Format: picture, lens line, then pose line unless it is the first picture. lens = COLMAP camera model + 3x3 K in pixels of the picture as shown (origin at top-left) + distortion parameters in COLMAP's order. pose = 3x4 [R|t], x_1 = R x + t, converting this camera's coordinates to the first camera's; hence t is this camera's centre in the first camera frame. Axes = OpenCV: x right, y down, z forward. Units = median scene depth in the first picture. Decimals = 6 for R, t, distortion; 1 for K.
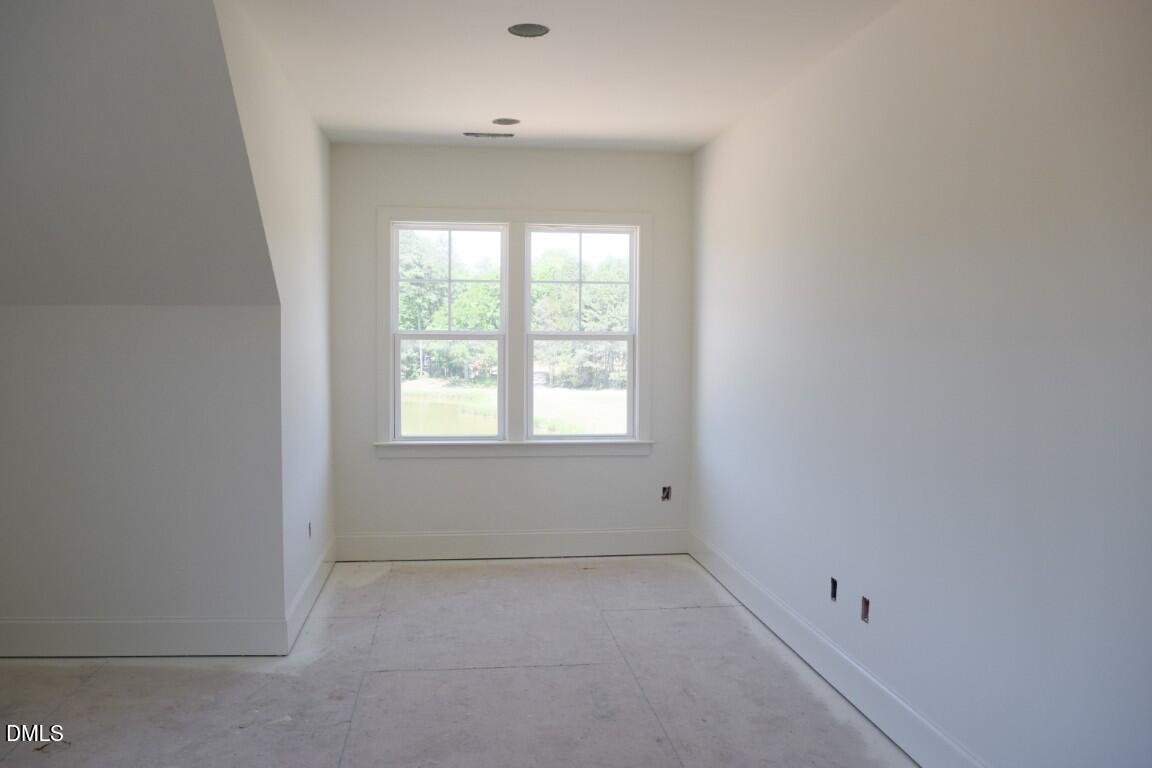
lens RADIAL K [[902.7, 0, 576.0], [0, 902.7, 384.0], [0, 0, 1]] dist [-0.080441, 0.005832]
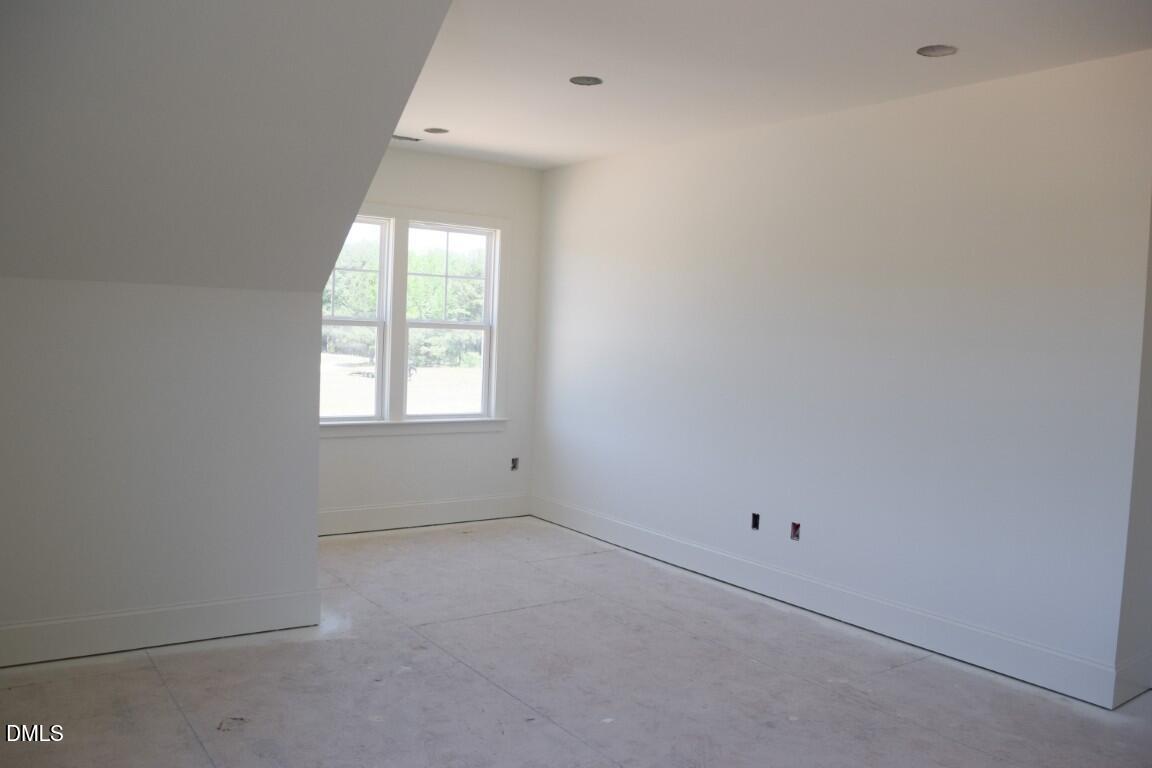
lens RADIAL K [[897.2, 0, 576.0], [0, 897.2, 384.0], [0, 0, 1]] dist [-0.079885, 0.005189]
pose [[0.881917, 0.000714, 0.471405, -0.380512], [-0.009330, 0.999829, 0.015941, 0.000250], [-0.471313, -0.018457, 0.881773, -0.045684]]
